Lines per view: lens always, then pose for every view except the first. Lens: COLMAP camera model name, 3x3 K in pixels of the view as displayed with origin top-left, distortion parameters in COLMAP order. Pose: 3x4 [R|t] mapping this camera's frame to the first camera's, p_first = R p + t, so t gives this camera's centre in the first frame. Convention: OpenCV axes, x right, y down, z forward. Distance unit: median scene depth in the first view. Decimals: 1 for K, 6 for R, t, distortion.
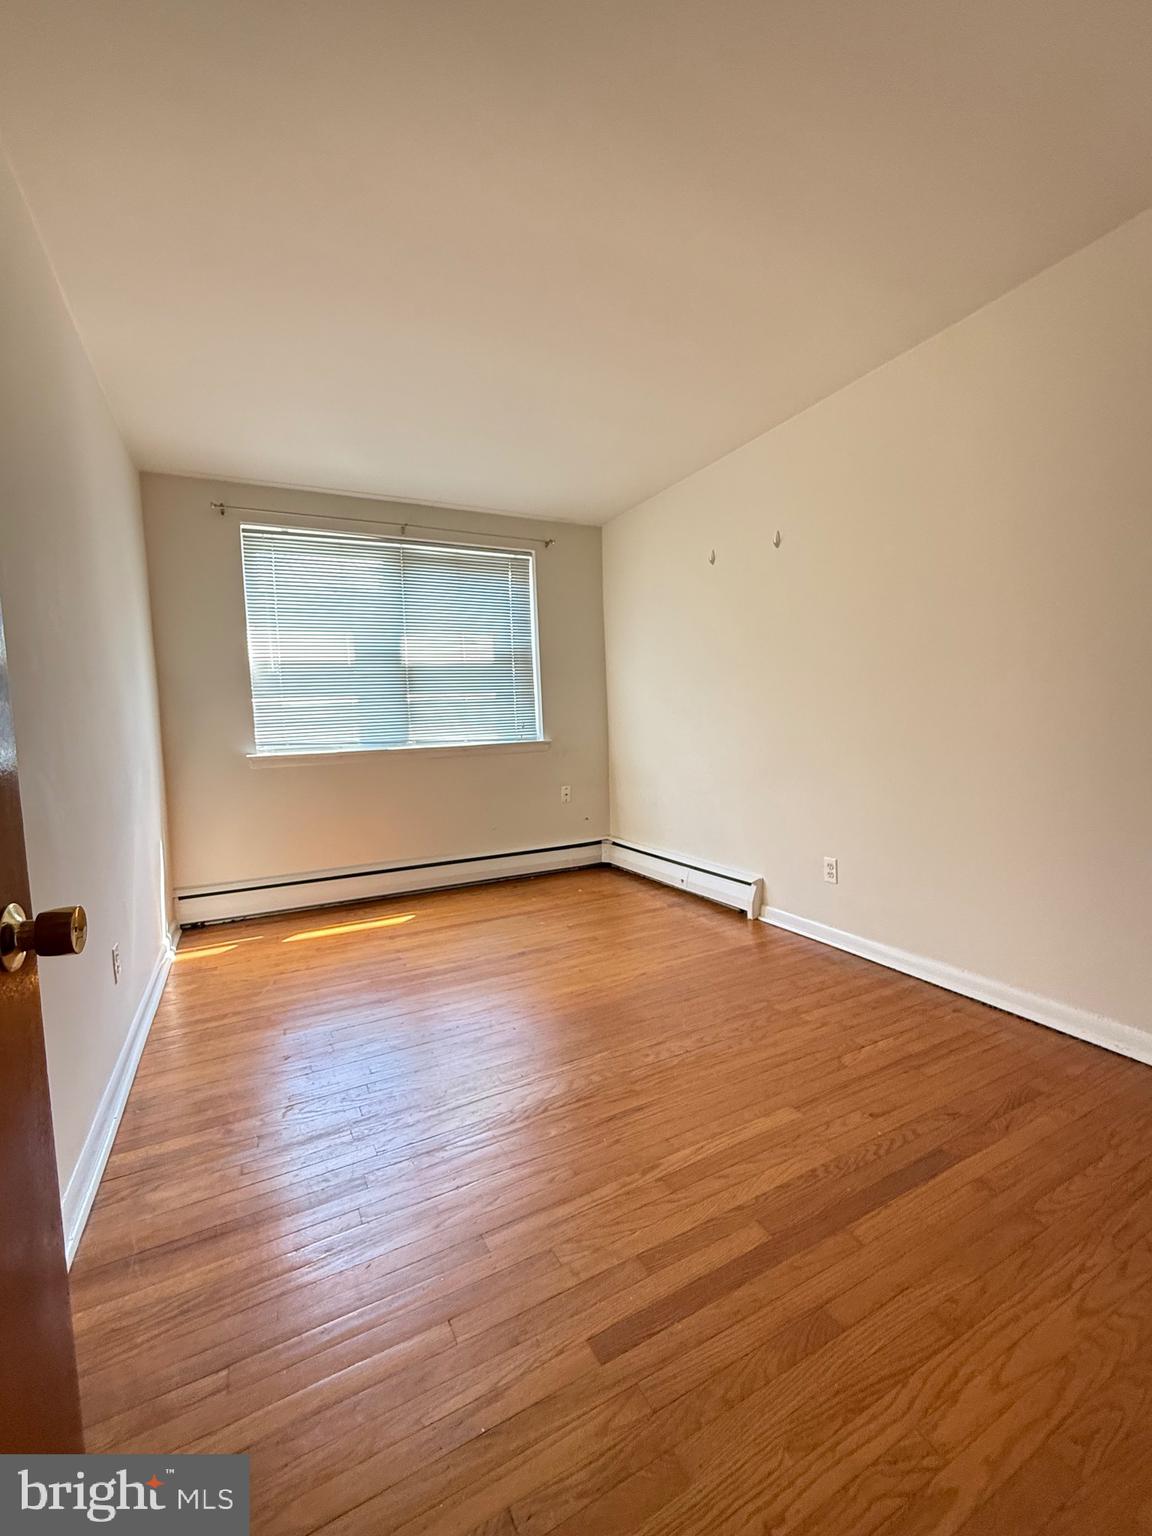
lens RADIAL K [[616.1, 0, 568.1], [0, 616.1, 768.2], [0, 0, 1]] dist [-0.000498, 0.000126]
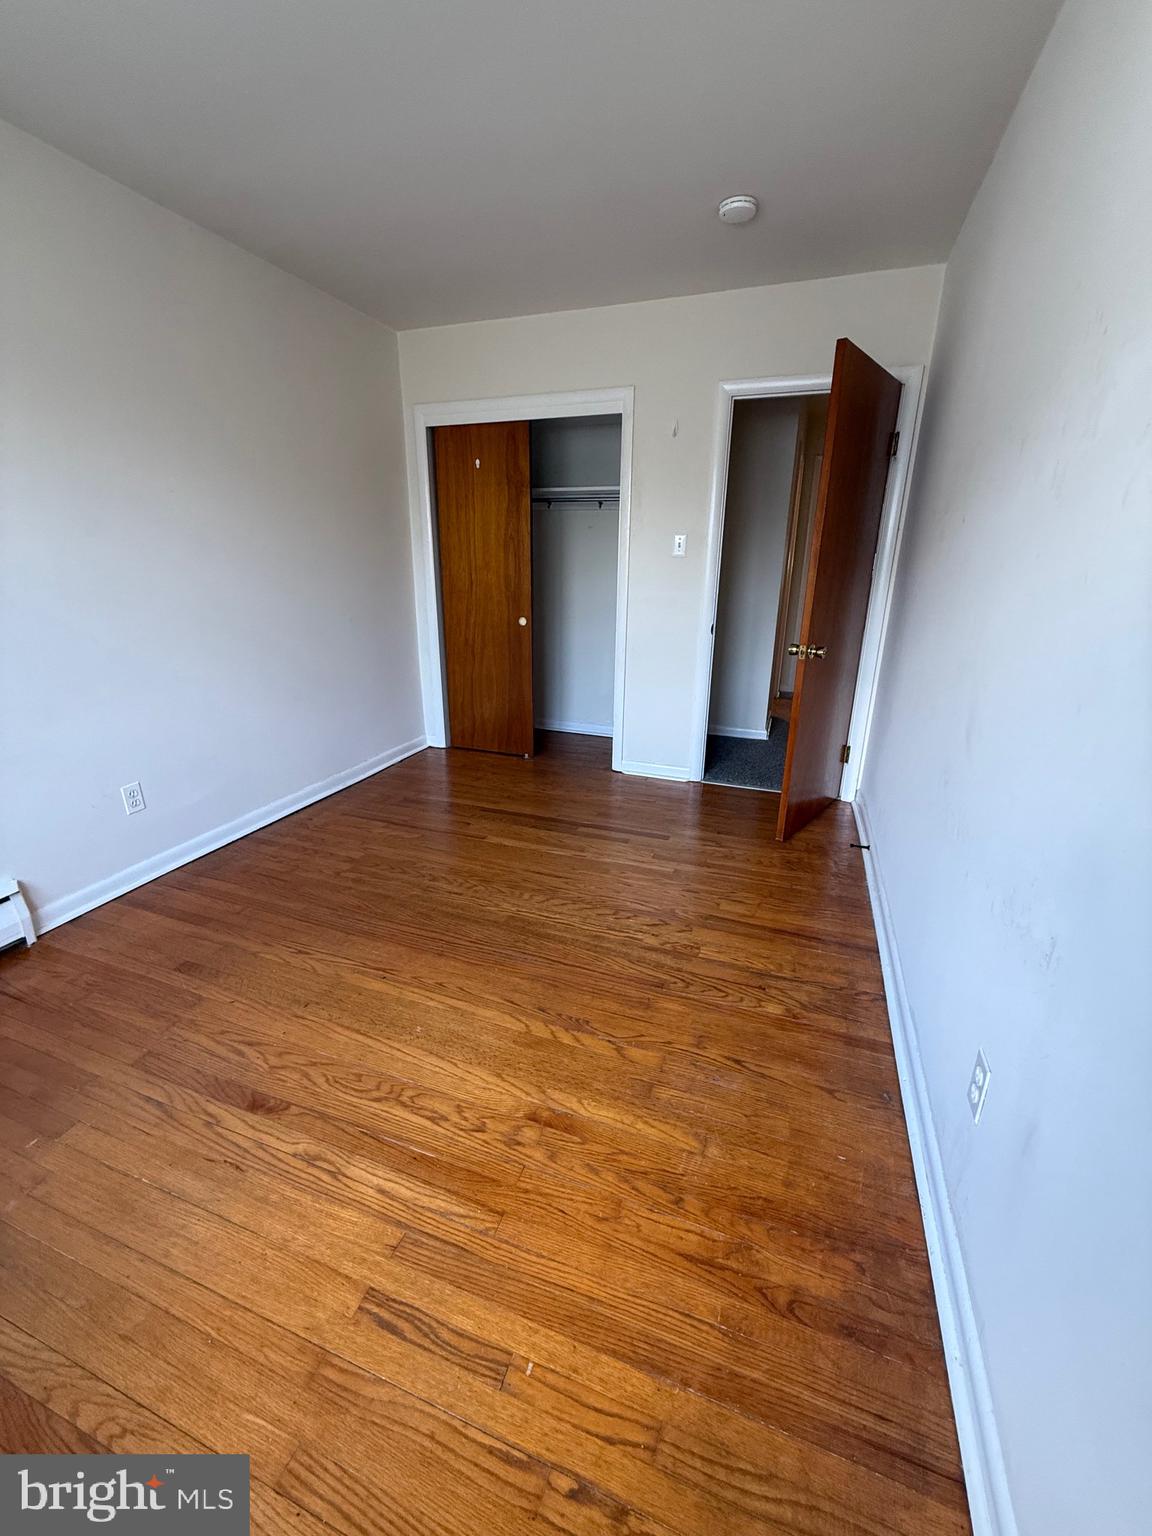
lens RADIAL K [[616.1, 0, 571.6], [0, 616.1, 764.1], [0, 0, 1]] dist [-0.000498, 0.000126]
pose [[-0.678257, -0.213697, 0.703065, -0.671470], [0.061280, 0.936998, 0.343918, -0.156328], [-0.732265, 0.276349, -0.622430, 1.269960]]
